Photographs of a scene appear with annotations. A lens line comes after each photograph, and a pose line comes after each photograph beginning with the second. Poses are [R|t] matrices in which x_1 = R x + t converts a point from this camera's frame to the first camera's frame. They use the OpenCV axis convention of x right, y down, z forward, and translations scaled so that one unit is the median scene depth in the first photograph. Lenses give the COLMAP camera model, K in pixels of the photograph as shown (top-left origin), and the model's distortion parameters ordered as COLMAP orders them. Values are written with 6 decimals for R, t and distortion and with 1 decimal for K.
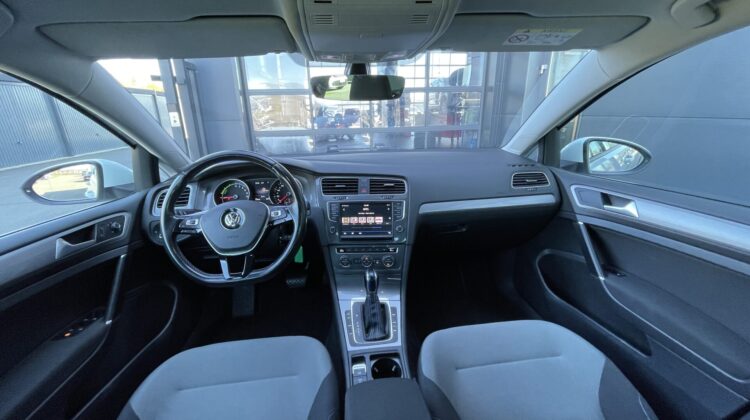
lens RADIAL K [[298.8, 0, 370.6], [0, 298.8, 212.0], [0, 0, 1]] dist [0.001491, 0.000012]
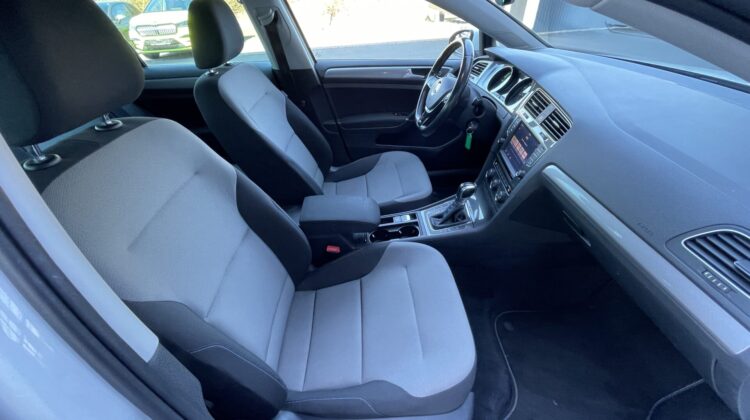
lens RADIAL K [[298.8, 0, 370.6], [0, 298.8, 212.0], [0, 0, 1]] dist [0.001491, 0.000012]
pose [[-0.045294, 0.627910, -0.776967, 0.843949], [-0.294661, 0.734763, 0.610981, -0.257218], [0.954528, 0.256615, 0.151740, 0.477588]]
